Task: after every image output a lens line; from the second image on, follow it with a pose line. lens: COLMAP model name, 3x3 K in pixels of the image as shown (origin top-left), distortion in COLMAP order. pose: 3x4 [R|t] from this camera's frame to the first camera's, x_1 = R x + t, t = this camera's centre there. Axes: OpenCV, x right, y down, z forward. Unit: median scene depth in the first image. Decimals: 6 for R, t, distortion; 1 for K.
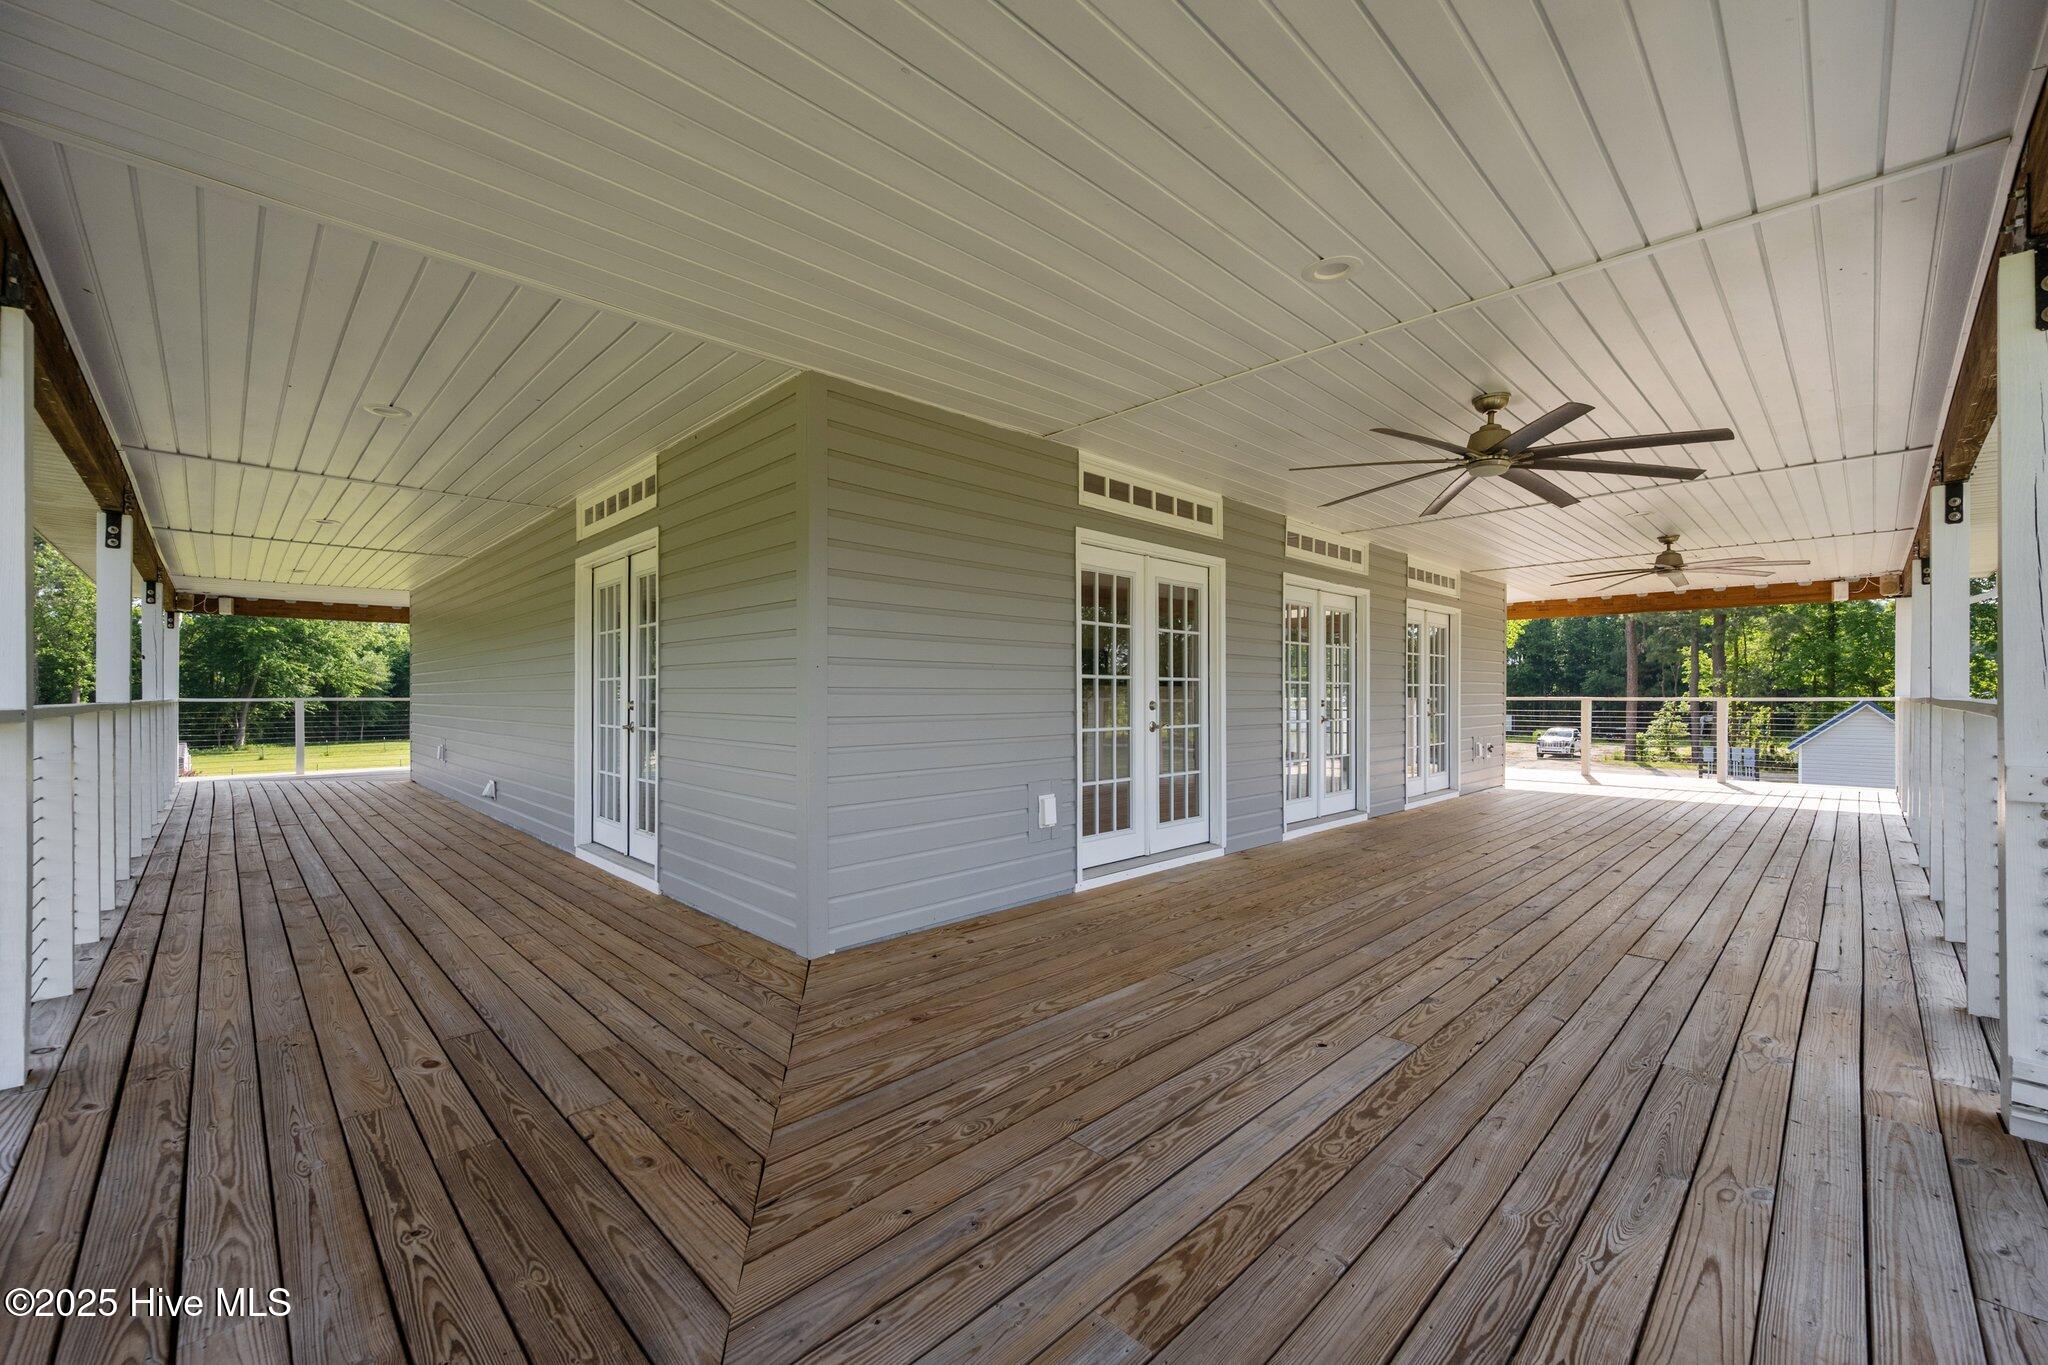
lens RADIAL K [[815.0, 0, 1017.0], [0, 815.0, 699.6], [0, 0, 1]] dist [0.002107, 0.000210]
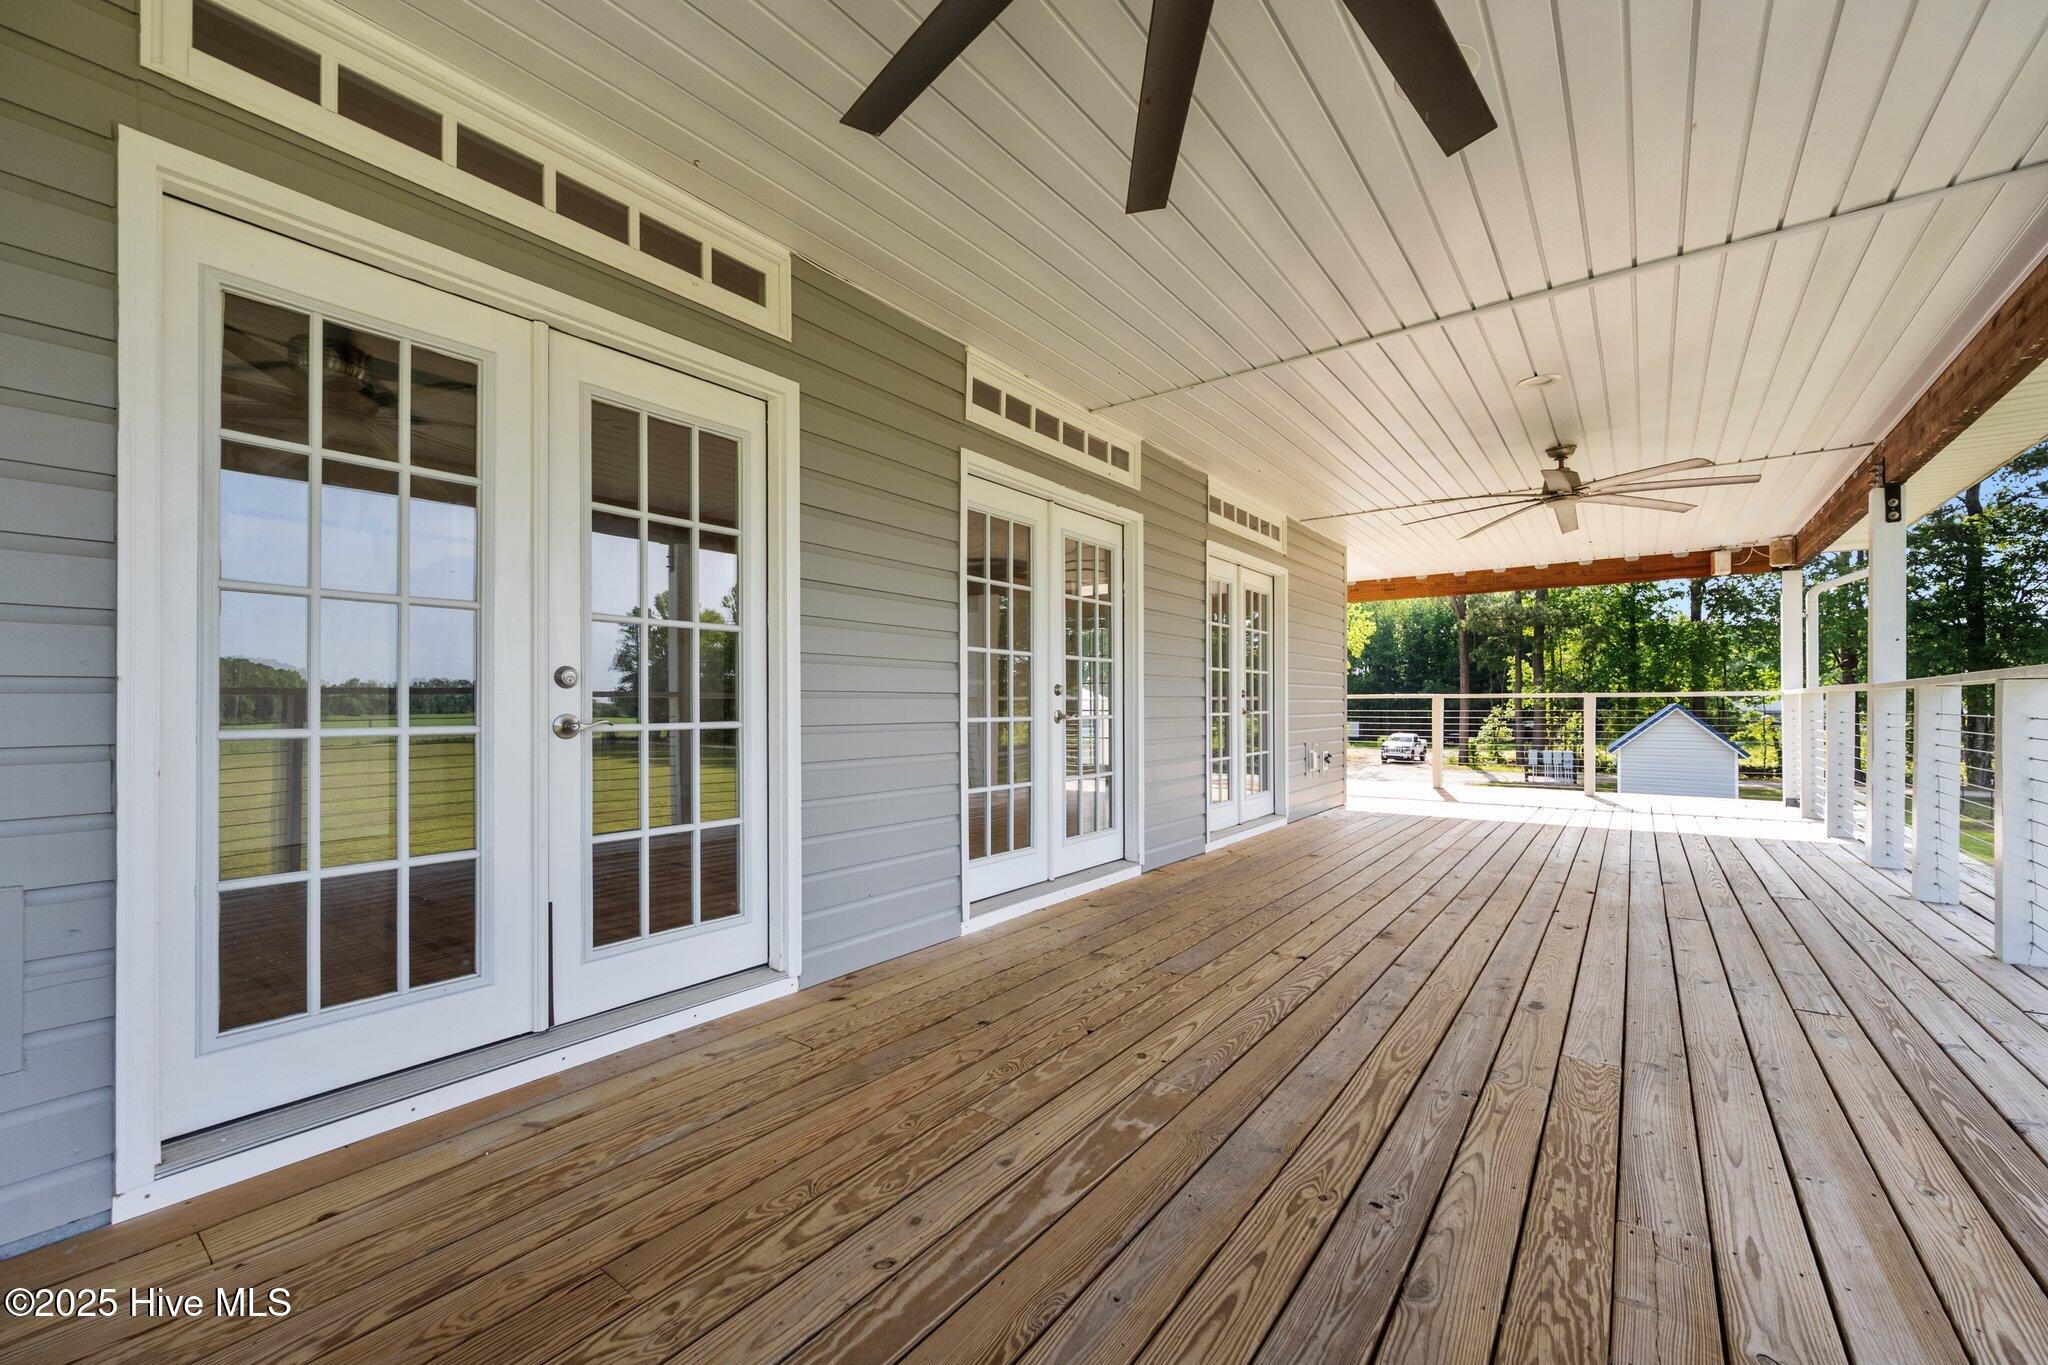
lens RADIAL K [[815.0, 0, 1017.0], [0, 815.0, 699.6], [0, 0, 1]] dist [0.002107, 0.000210]
pose [[0.989099, 0.000517, 0.147252, 0.217976], [0.001031, 0.999945, -0.010438, 0.015455], [-0.147249, 0.010476, 0.989044, 0.347391]]
